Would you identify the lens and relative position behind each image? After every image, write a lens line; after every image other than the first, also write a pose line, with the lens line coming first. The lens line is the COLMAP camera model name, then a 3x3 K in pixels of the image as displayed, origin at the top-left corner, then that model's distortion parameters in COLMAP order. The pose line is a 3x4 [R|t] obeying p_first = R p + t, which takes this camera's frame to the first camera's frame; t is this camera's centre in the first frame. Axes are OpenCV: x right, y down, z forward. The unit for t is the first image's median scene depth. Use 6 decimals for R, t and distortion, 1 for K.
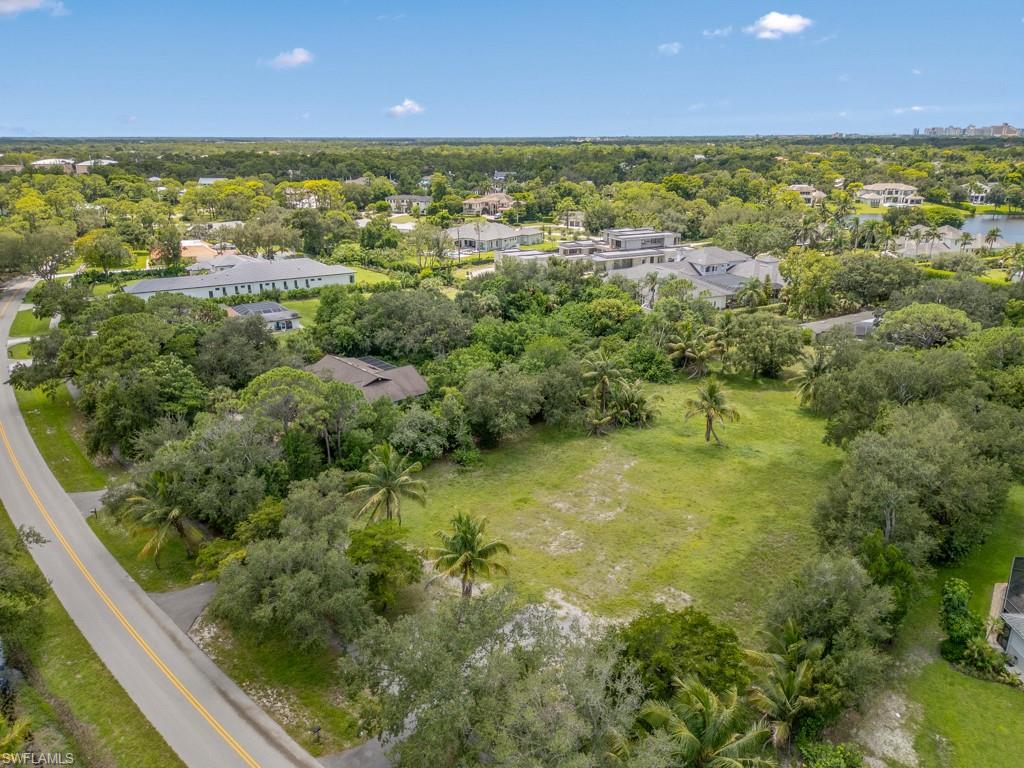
lens RADIAL K [[717.7, 0, 516.3], [0, 717.7, 389.5], [0, 0, 1]] dist [0.042520, -0.031646]
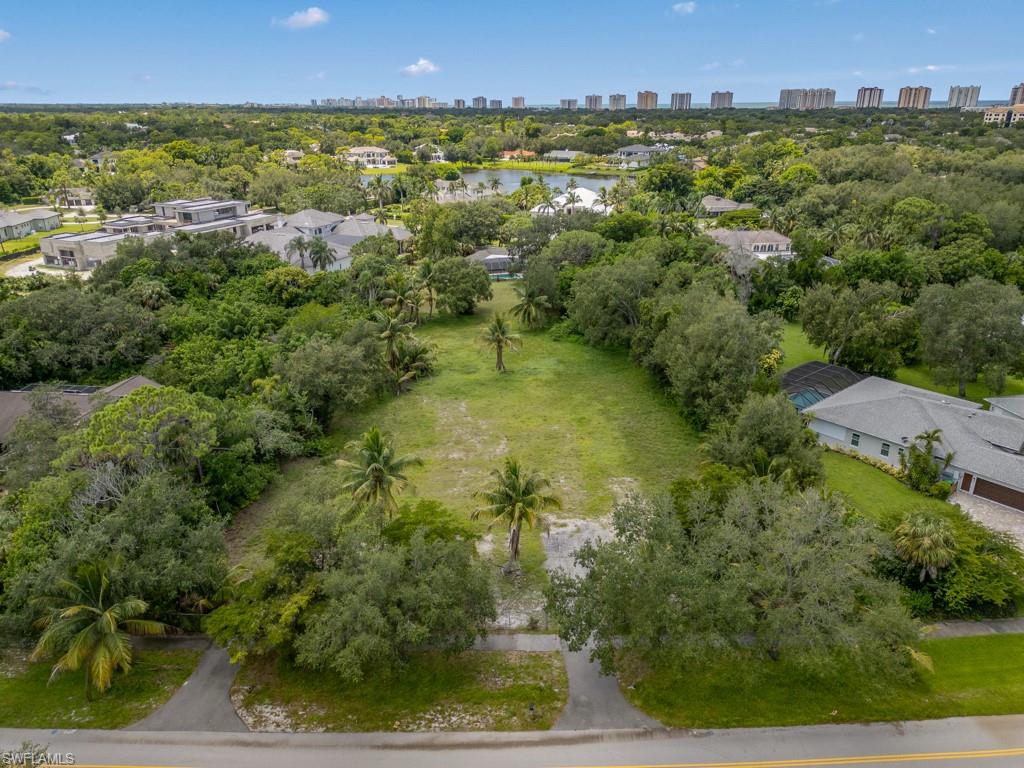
lens RADIAL K [[717.7, 0, 506.1], [0, 717.7, 382.5], [0, 0, 1]] dist [0.042520, -0.031646]
pose [[0.737943, -0.238442, 0.631336, -0.218726], [0.220641, 0.969335, 0.108199, -0.013790], [-0.637775, 0.059453, 0.767925, 0.074755]]
